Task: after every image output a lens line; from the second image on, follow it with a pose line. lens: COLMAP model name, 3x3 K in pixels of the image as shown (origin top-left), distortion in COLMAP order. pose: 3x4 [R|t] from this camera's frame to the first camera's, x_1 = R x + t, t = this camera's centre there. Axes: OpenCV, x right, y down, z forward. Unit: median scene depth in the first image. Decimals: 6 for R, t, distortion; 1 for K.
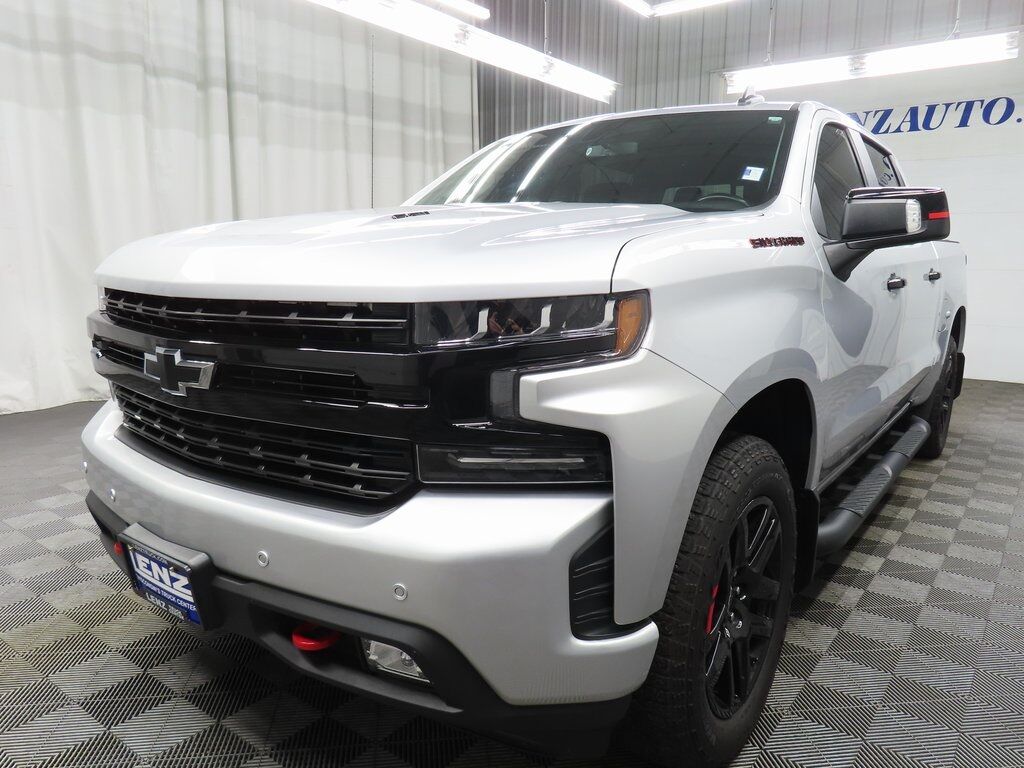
lens RADIAL K [[727.1, 0, 512.0], [0, 727.1, 384.0], [0, 0, 1]] dist [-0.015283, 0.006825]
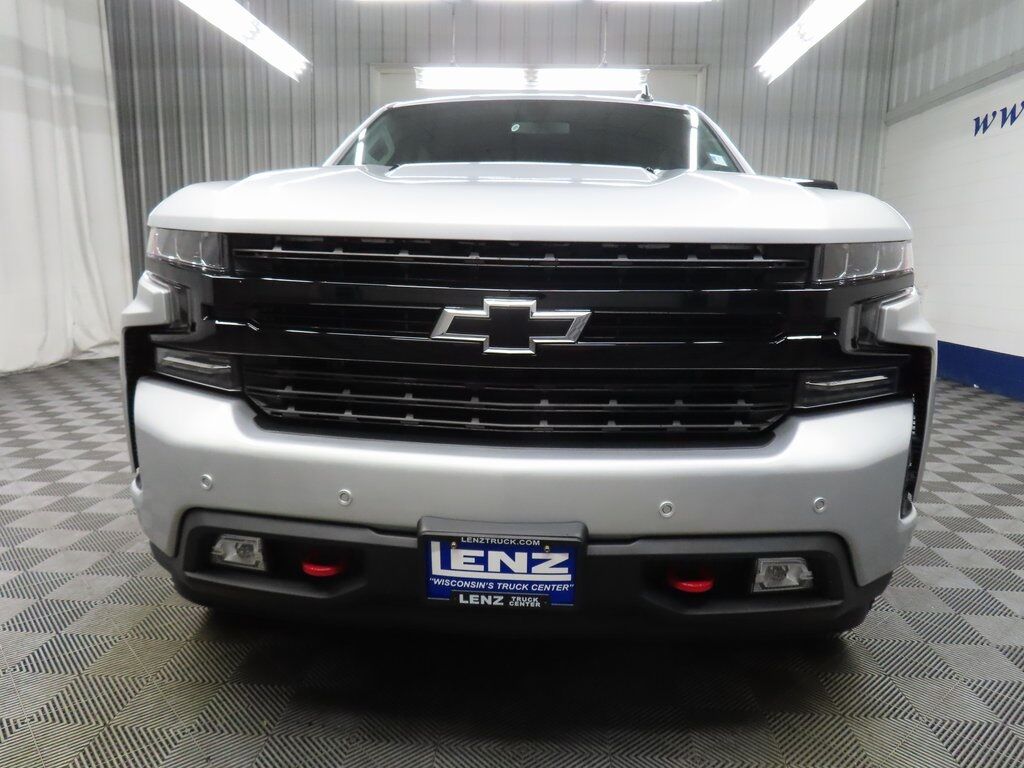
lens RADIAL K [[727.1, 0, 512.0], [0, 727.1, 384.0], [0, 0, 1]] dist [-0.015283, 0.006825]
pose [[0.835584, -0.084323, 0.542852, -0.516290], [0.081110, 0.996257, 0.029903, 0.013762], [-0.543342, 0.019044, 0.839296, 0.146964]]
